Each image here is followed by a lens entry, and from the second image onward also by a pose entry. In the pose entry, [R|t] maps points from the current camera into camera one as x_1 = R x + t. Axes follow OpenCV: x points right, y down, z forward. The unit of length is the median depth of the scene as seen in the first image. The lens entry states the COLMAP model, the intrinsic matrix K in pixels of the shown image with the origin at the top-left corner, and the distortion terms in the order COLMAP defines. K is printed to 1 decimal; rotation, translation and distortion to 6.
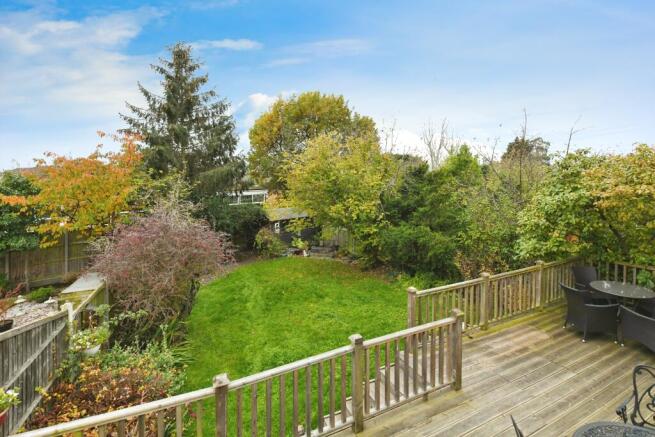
lens RADIAL K [[279.7, 0, 337.0], [0, 279.7, 189.5], [0, 0, 1]] dist [-0.009792, -0.001397]
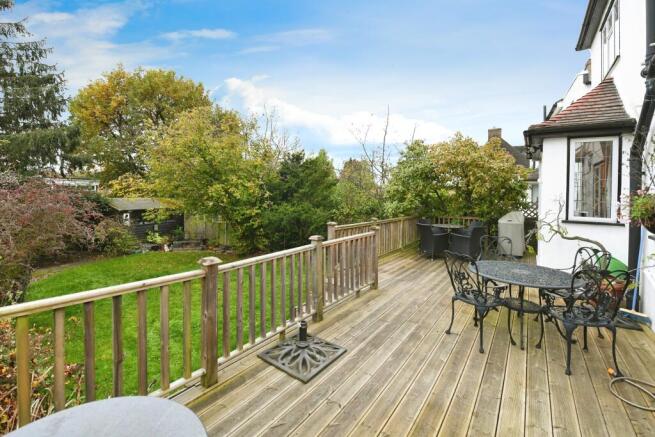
lens RADIAL K [[279.7, 0, 323.4], [0, 279.7, 217.5], [0, 0, 1]] dist [-0.009792, -0.001397]
pose [[0.867061, -0.000102, 0.498202, -0.151779], [-0.007122, 0.999895, 0.012599, 0.147350], [-0.498151, -0.014472, 0.866969, 0.011482]]
